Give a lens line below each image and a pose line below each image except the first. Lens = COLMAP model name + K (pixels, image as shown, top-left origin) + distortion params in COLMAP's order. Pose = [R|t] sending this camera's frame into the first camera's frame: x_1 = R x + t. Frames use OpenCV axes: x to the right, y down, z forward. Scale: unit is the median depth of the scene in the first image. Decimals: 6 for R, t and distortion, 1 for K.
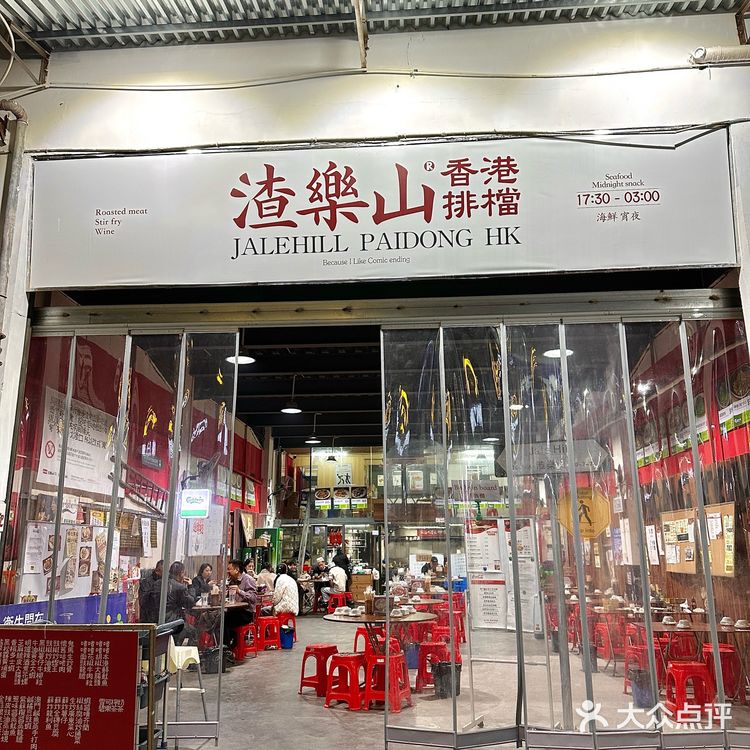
lens RADIAL K [[677.4, 0, 375.9], [0, 677.4, 376.1], [0, 0, 1]] dist [0.011928, -0.032597]
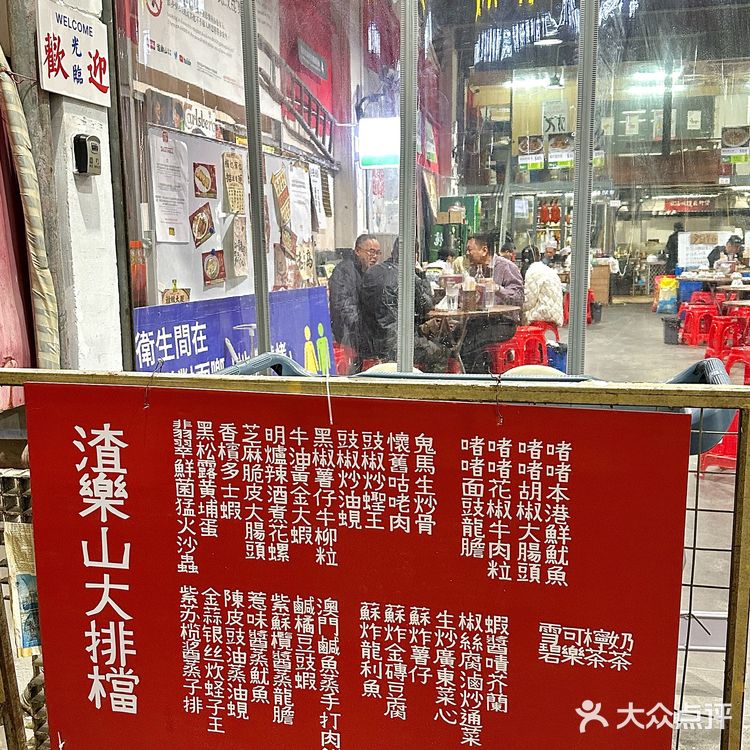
lens RADIAL K [[893.7, 0, 373.8], [0, 893.7, 376.5], [0, 0, 1]] dist [0.080958, 0.000000]
pose [[0.984236, 0.023078, -0.175349, -0.406888], [0.047311, 0.920963, 0.386767, 0.223508], [0.170415, -0.388966, 0.905353, 0.669626]]
